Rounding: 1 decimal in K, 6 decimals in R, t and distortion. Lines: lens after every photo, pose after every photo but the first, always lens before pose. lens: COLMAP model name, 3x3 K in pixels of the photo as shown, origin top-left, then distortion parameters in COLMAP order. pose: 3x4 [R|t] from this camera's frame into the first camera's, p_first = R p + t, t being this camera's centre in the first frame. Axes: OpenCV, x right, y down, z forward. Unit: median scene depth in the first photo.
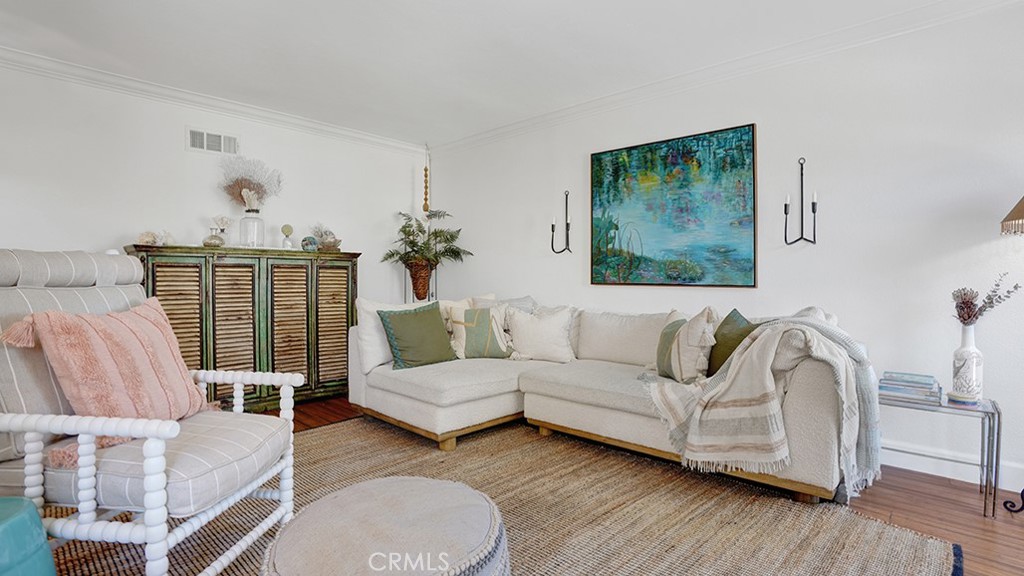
lens RADIAL K [[497.3, 0, 511.7], [0, 497.3, 283.7], [0, 0, 1]] dist [-0.002058, -0.000165]
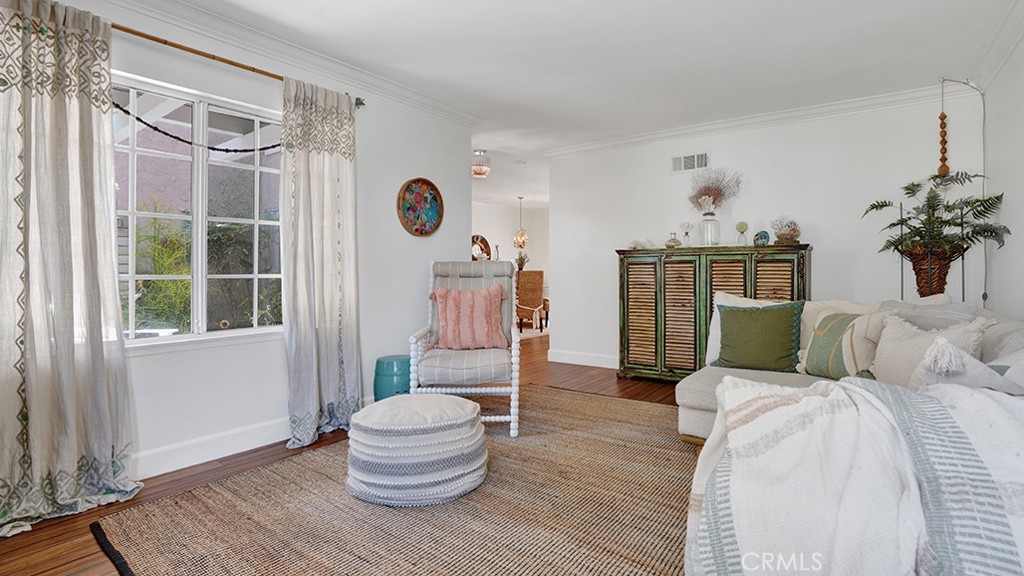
lens RADIAL K [[479.4, 0, 505.7], [0, 479.4, 285.0], [0, 0, 1]] dist [-0.053652, 0.018047]
pose [[0.137469, 0.022243, -0.990256, 0.575767], [-0.006777, 0.999746, 0.021515, -0.002721], [0.990483, 0.003754, 0.137585, 0.434246]]
